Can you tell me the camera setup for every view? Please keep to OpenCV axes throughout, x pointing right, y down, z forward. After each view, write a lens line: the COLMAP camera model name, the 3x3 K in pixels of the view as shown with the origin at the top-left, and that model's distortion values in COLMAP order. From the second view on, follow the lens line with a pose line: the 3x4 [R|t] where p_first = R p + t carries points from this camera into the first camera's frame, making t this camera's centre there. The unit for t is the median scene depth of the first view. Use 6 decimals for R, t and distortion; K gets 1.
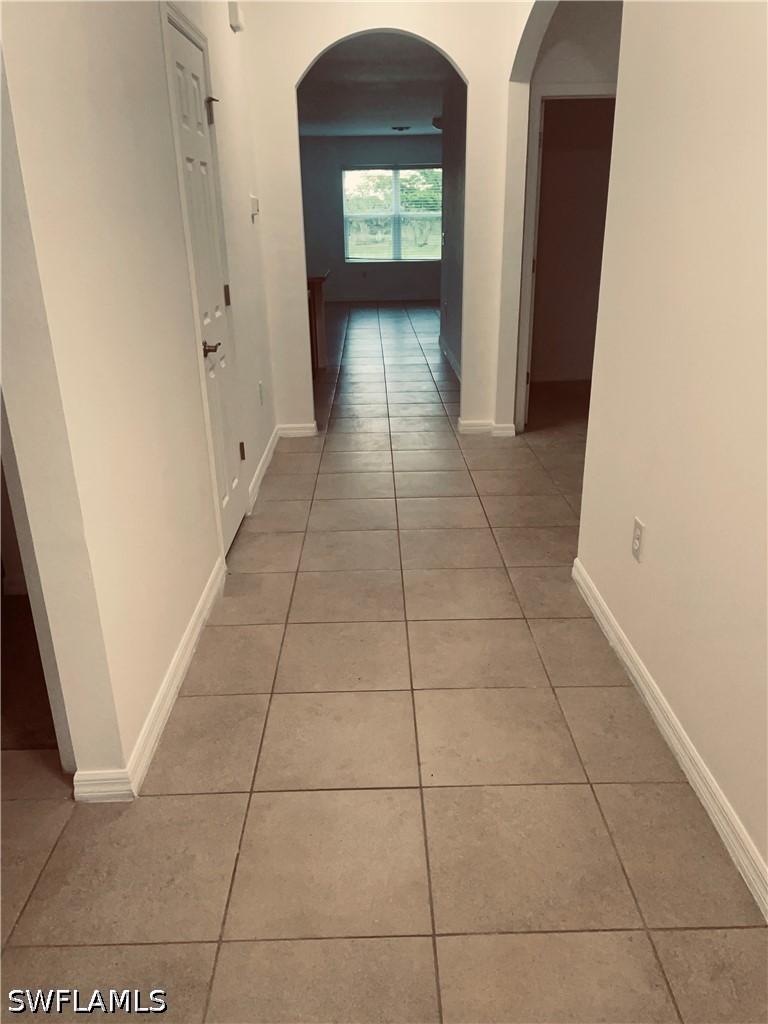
lens RADIAL K [[776.1, 0, 384.4], [0, 776.1, 515.2], [0, 0, 1]] dist [0.079584, -0.096971]
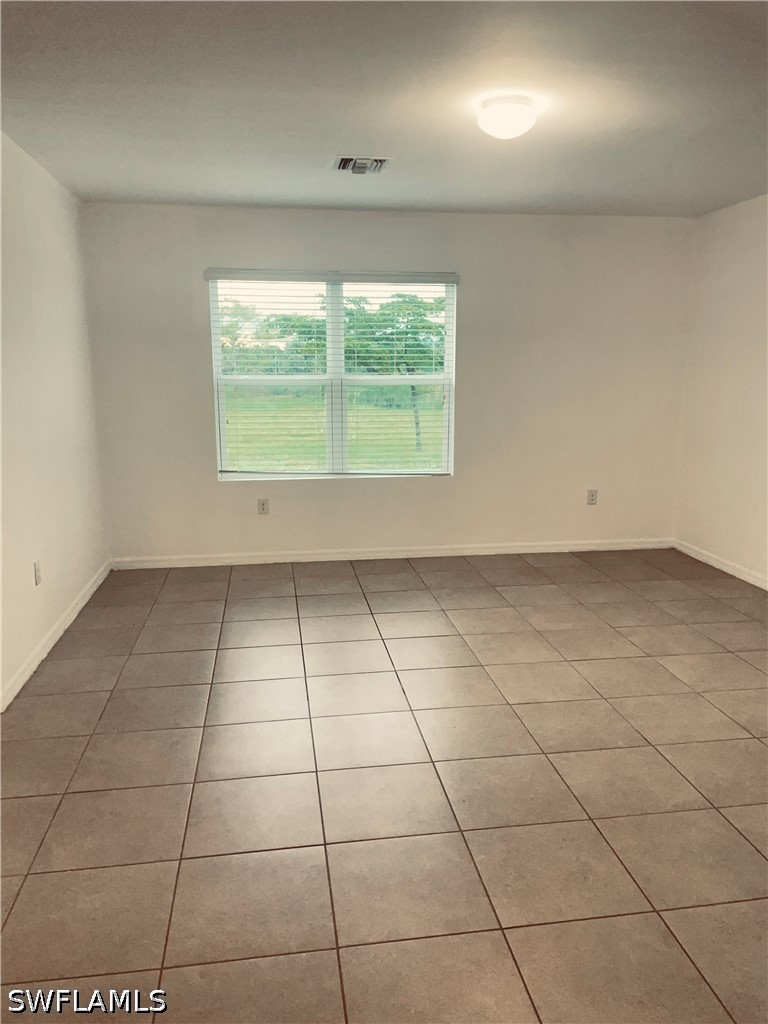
lens RADIAL K [[776.1, 0, 391.8], [0, 776.1, 507.7], [0, 0, 1]] dist [0.079584, -0.096971]
pose [[0.990529, -0.006966, 0.137127, -0.014367], [0.033122, 0.981341, -0.189402, -0.226944], [-0.133249, 0.192150, 0.972277, 0.580206]]
